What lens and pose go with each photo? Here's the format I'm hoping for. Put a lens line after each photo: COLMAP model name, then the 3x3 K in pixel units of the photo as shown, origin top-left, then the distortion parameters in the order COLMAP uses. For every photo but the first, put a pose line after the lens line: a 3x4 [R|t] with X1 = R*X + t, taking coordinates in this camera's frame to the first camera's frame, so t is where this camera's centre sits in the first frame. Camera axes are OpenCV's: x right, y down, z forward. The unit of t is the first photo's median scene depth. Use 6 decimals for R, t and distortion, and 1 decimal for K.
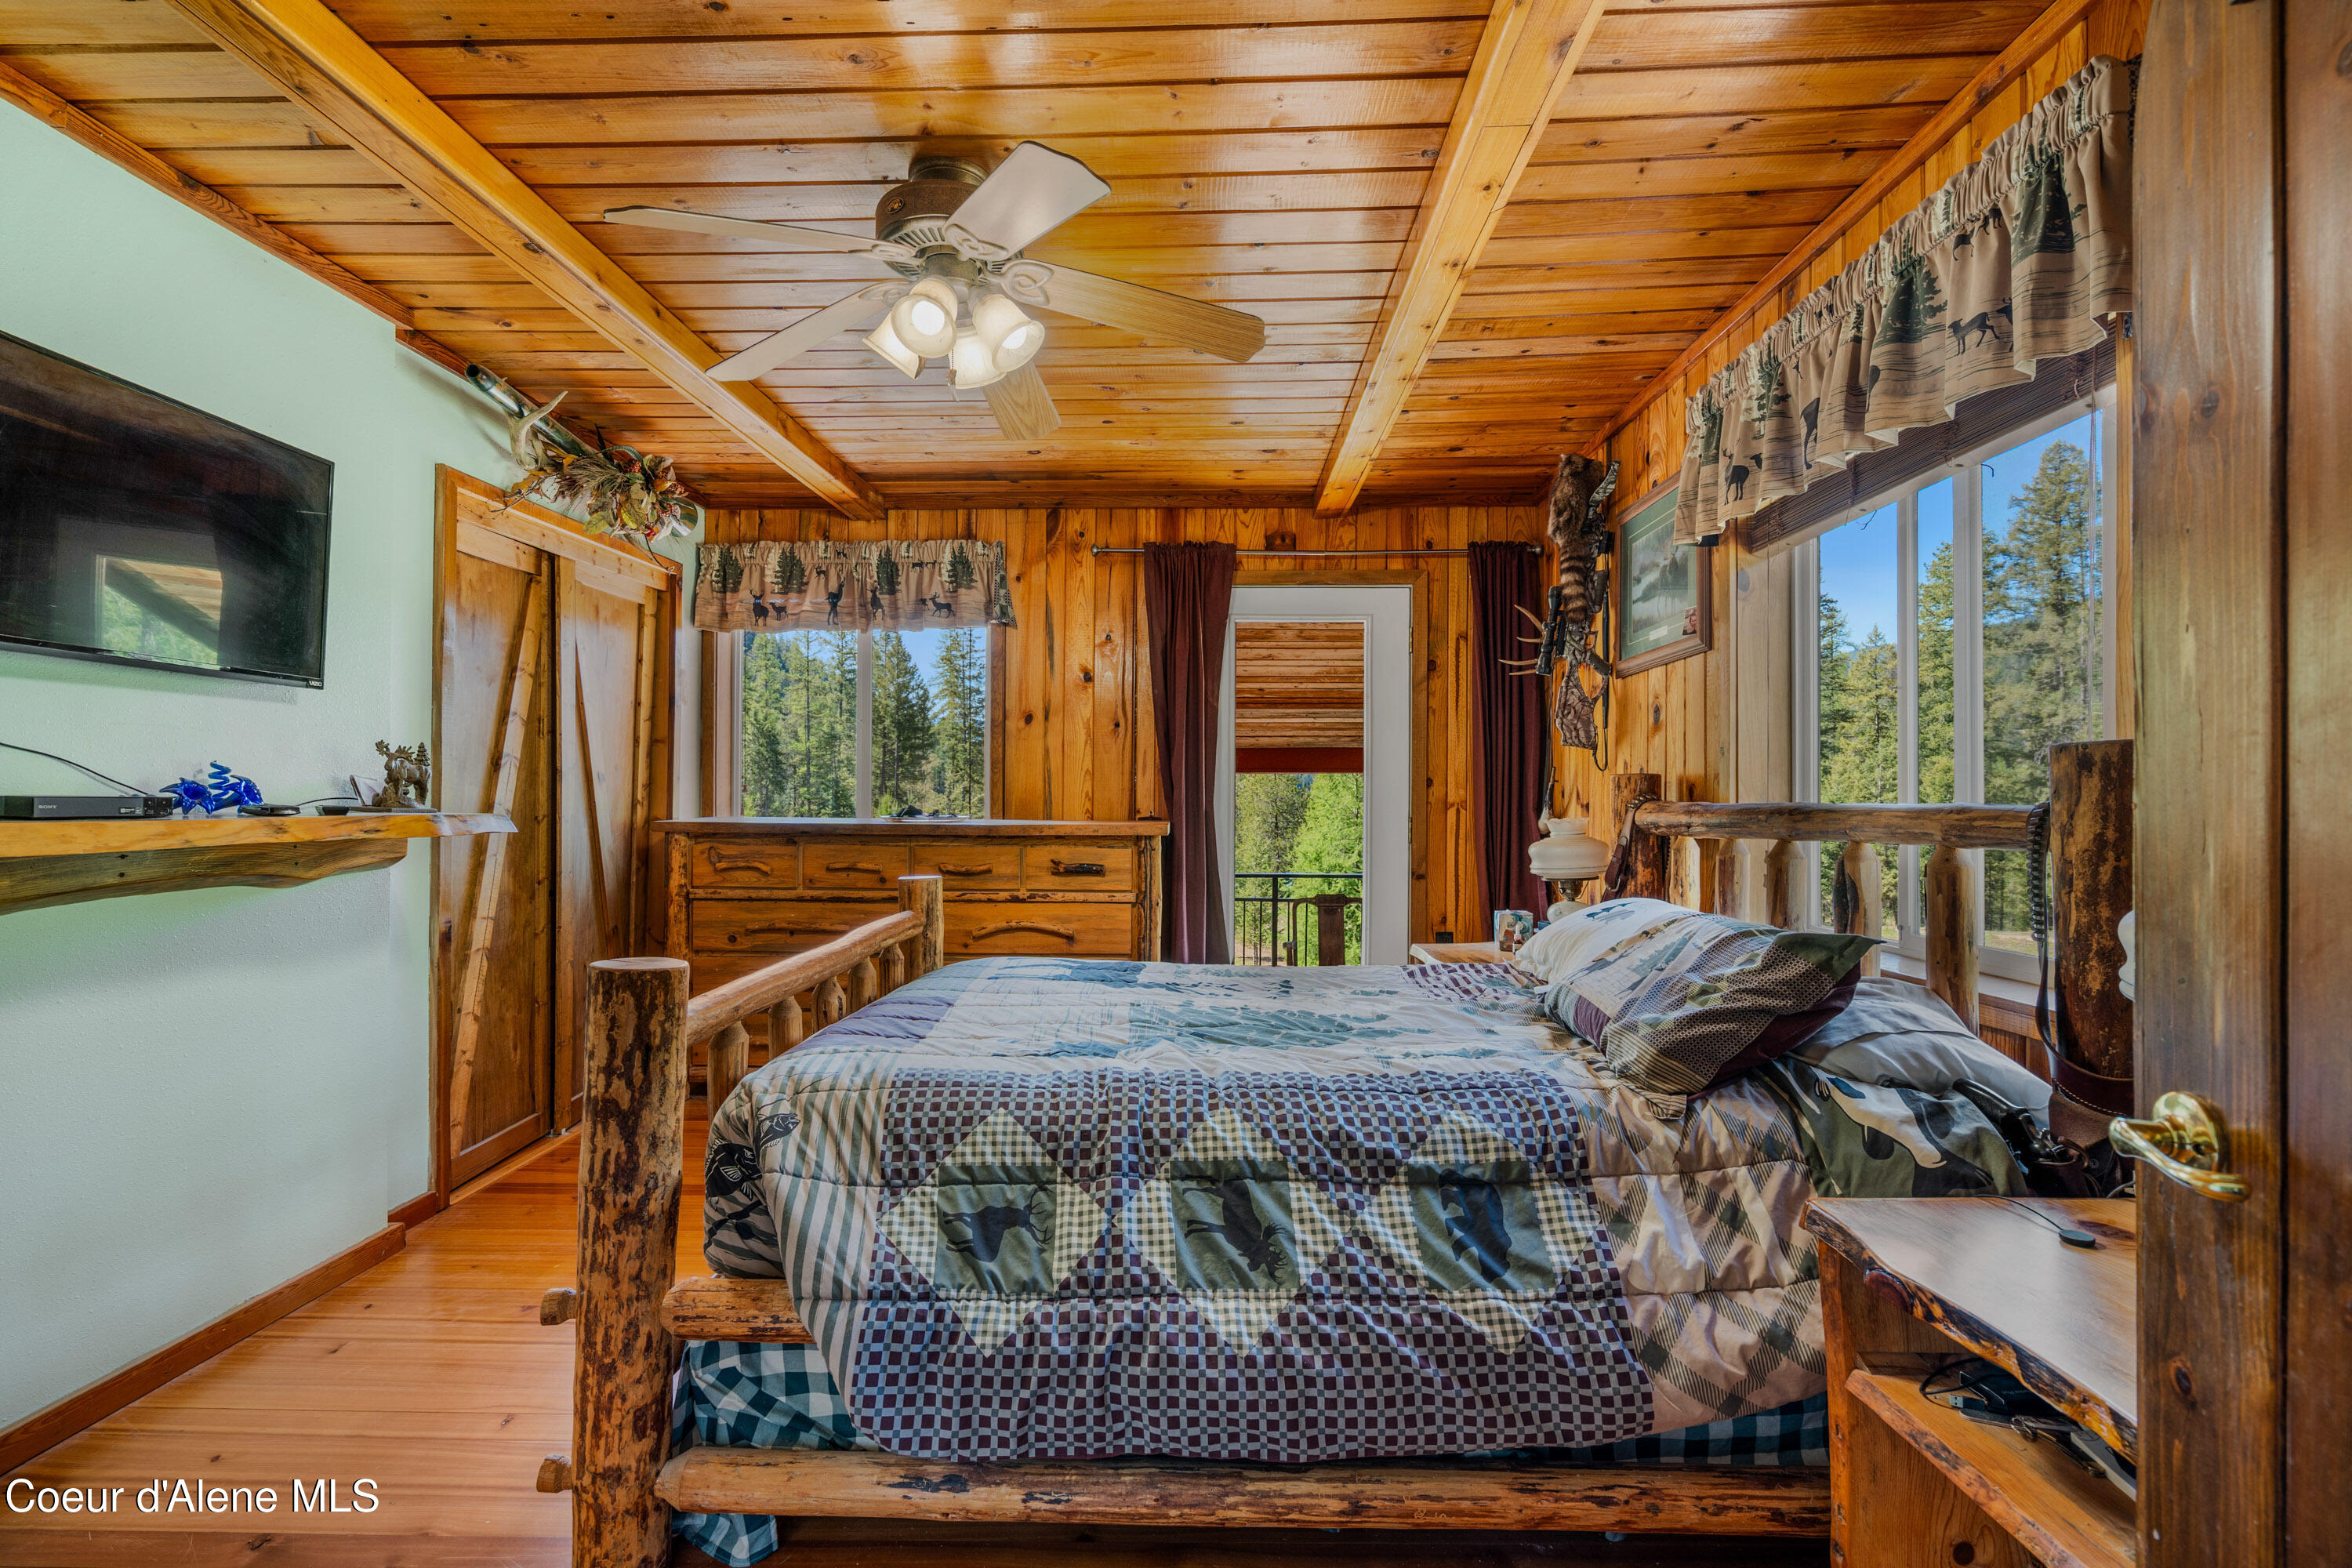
lens RADIAL K [[1063.6, 0, 1192.0], [0, 1063.6, 794.4], [0, 0, 1]] dist [-0.008862, 0.002548]
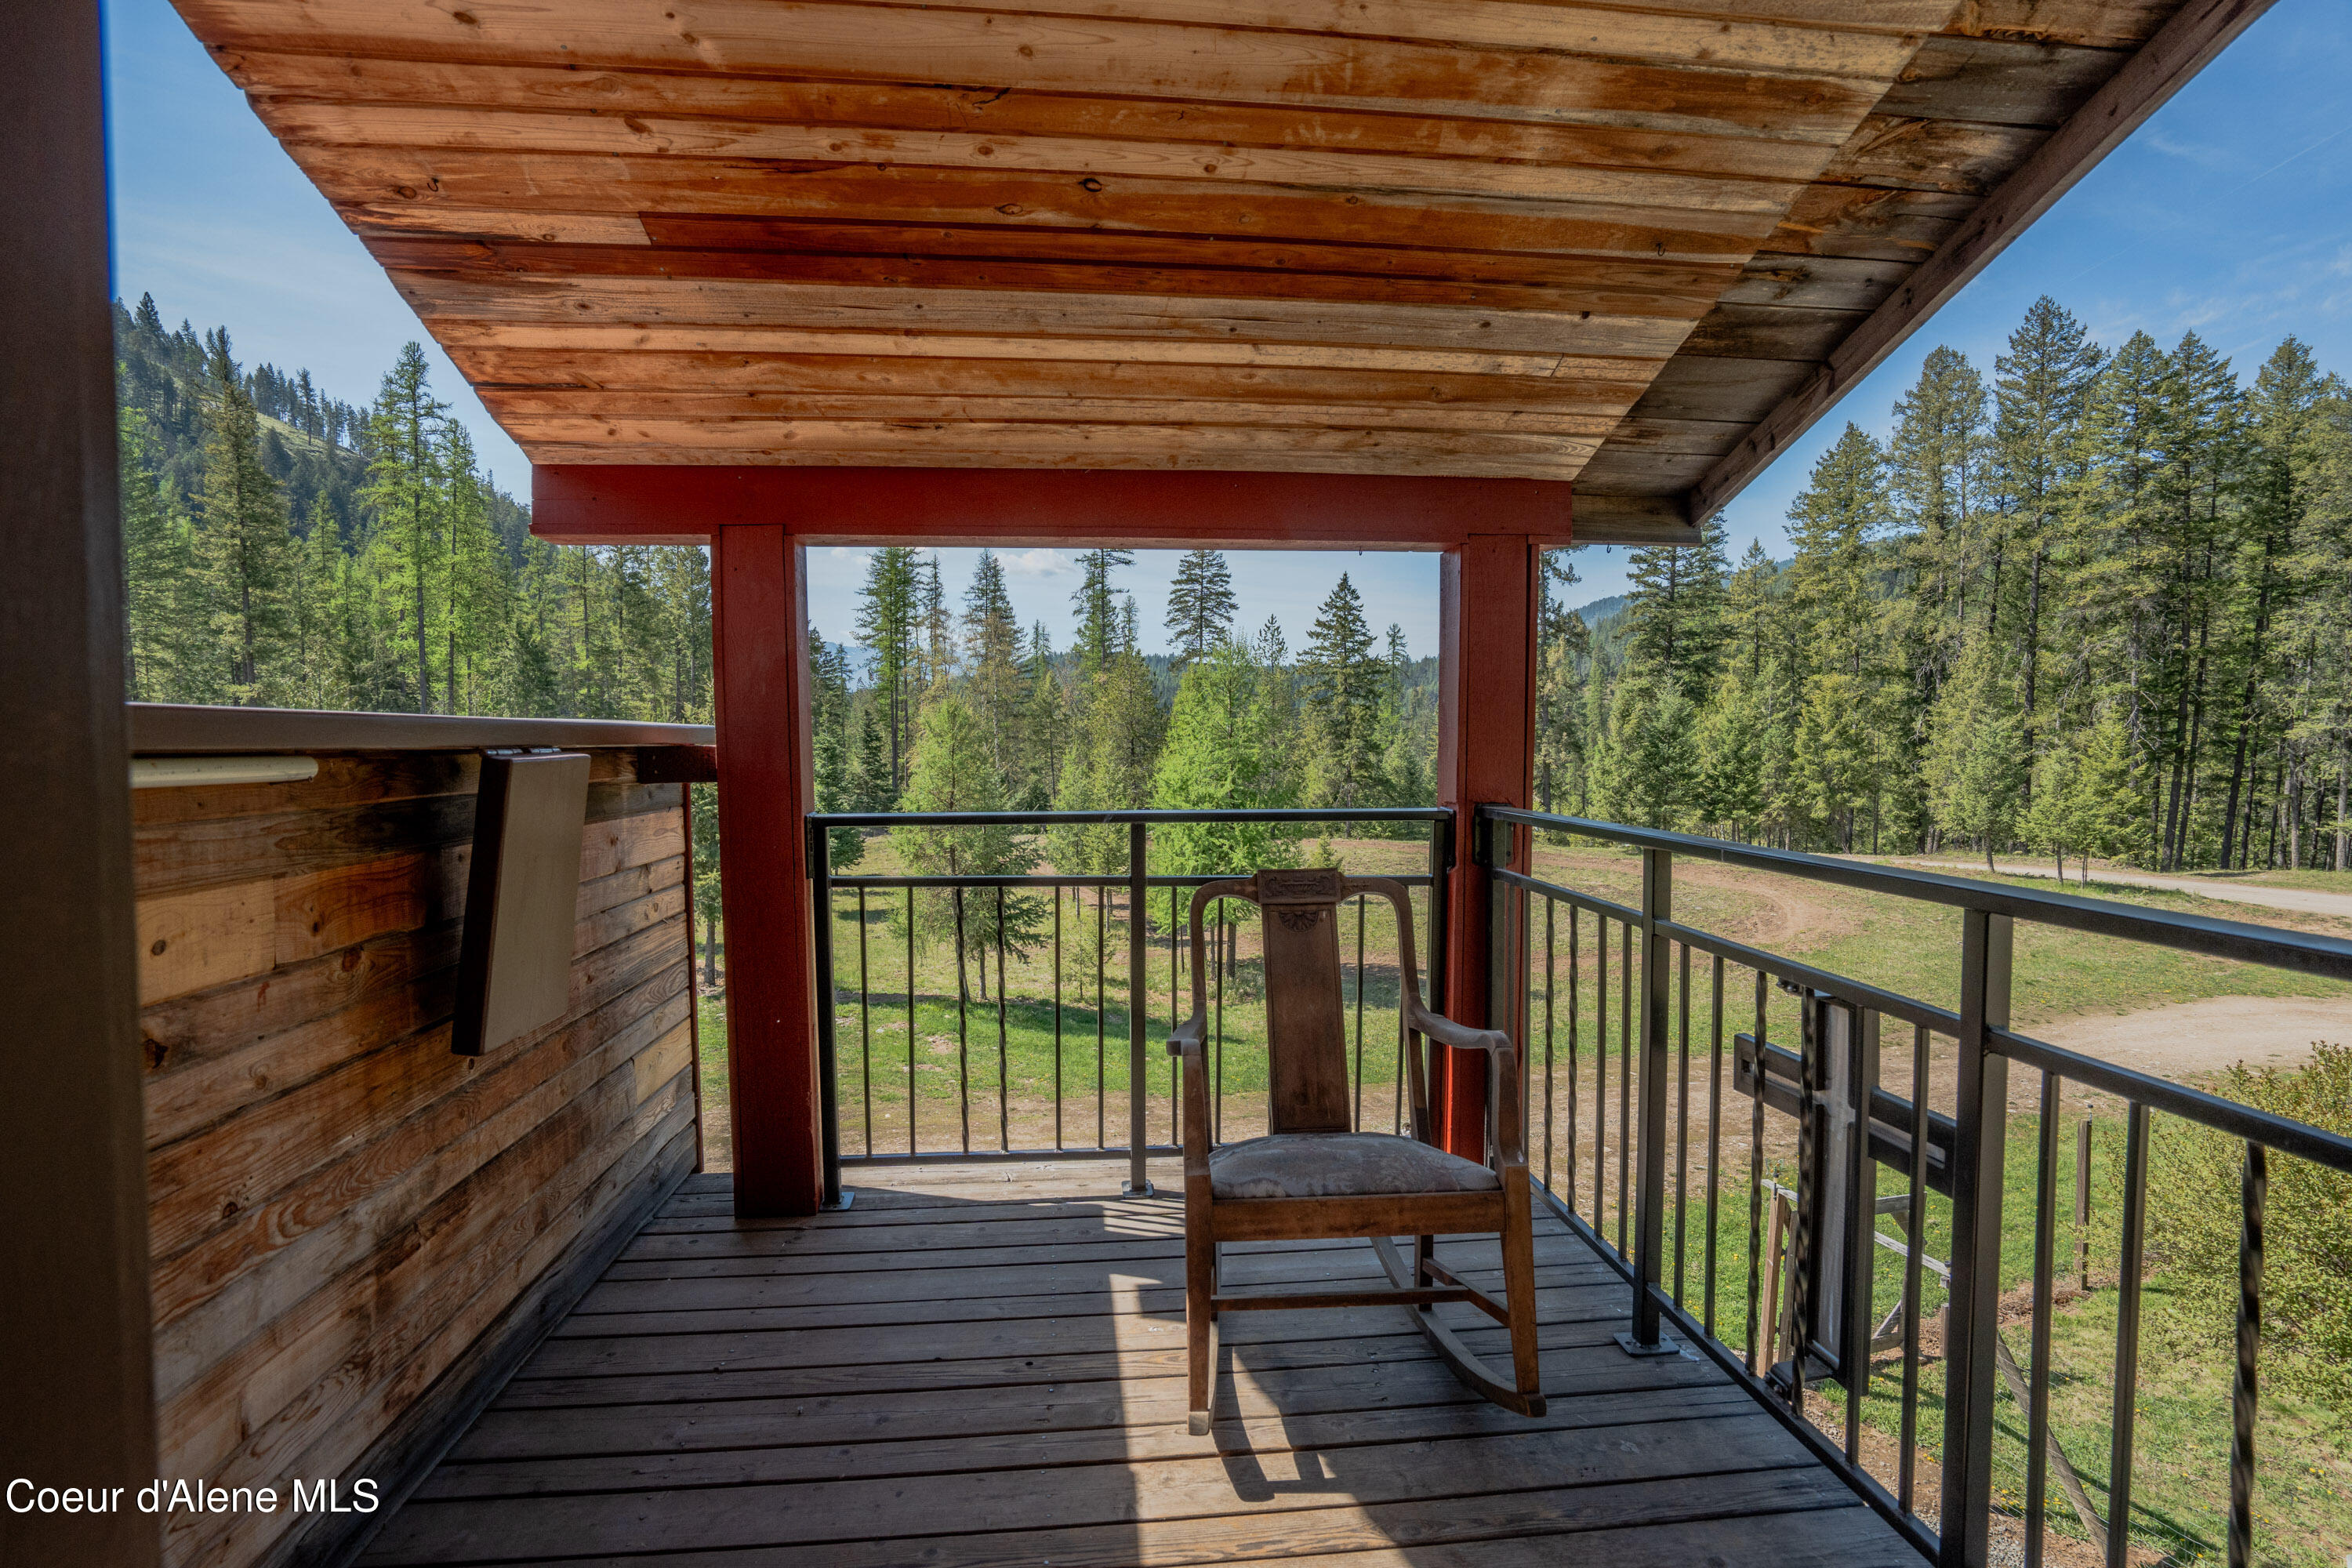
lens RADIAL K [[1103.4, 0, 1191.6], [0, 1103.4, 777.3], [0, 0, 1]] dist [-0.017092, -0.000147]
pose [[0.991043, -0.010207, 0.133152, 0.114755], [0.003684, 0.998785, 0.049138, 0.114762], [-0.133492, -0.048207, 0.989877, 1.615610]]
